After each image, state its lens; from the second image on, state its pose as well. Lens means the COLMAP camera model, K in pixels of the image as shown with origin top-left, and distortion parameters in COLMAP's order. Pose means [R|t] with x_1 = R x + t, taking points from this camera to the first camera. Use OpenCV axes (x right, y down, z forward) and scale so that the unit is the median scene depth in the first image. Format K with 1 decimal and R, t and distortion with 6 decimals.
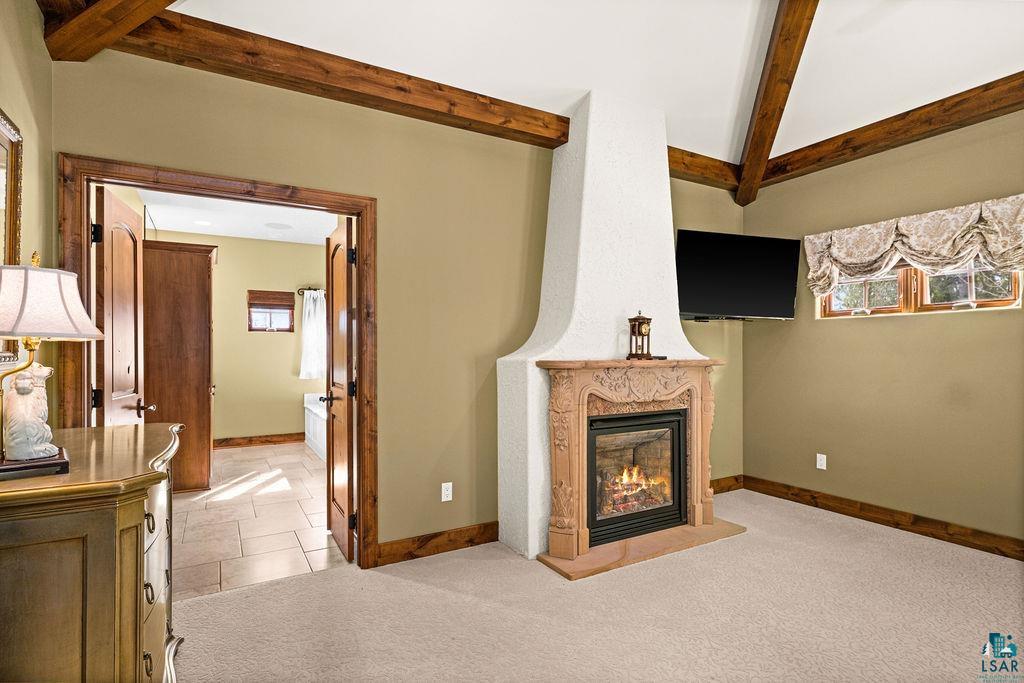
lens RADIAL K [[515.5, 0, 512.0], [0, 515.5, 348.9], [0, 0, 1]] dist [-0.003290, 0.000056]
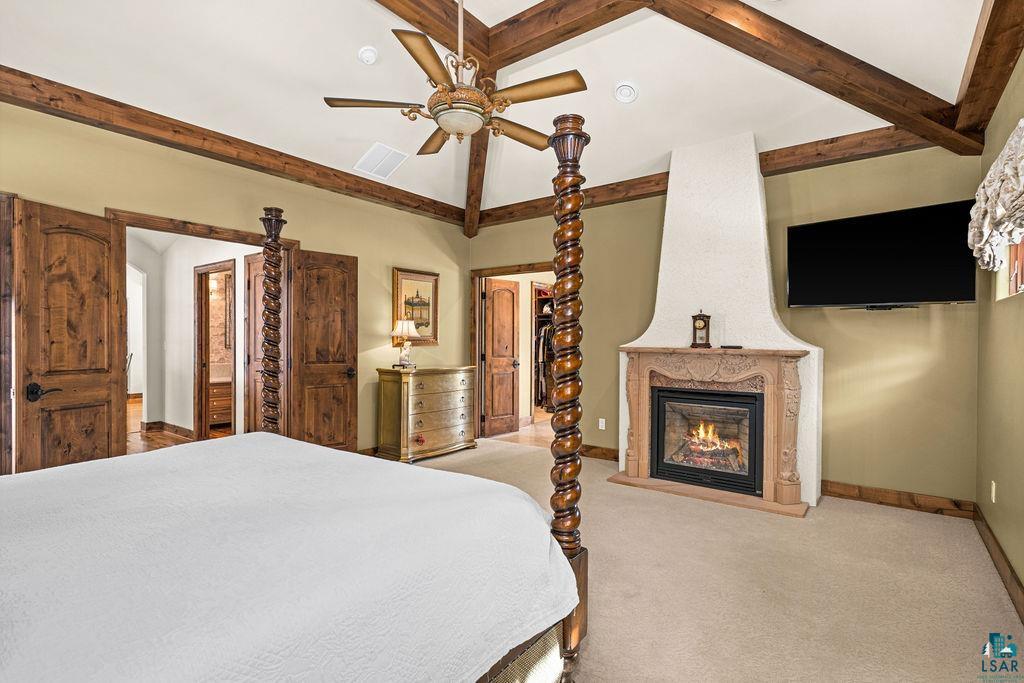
lens RADIAL K [[494.6, 0, 512.9], [0, 494.6, 340.6], [0, 0, 1]] dist [-0.000074, 0.000482]
pose [[0.386446, 0.005607, -0.922295, 1.197768], [-0.001237, 0.999984, 0.005561, -0.003655], [0.922311, -0.001008, 0.386447, 0.100353]]
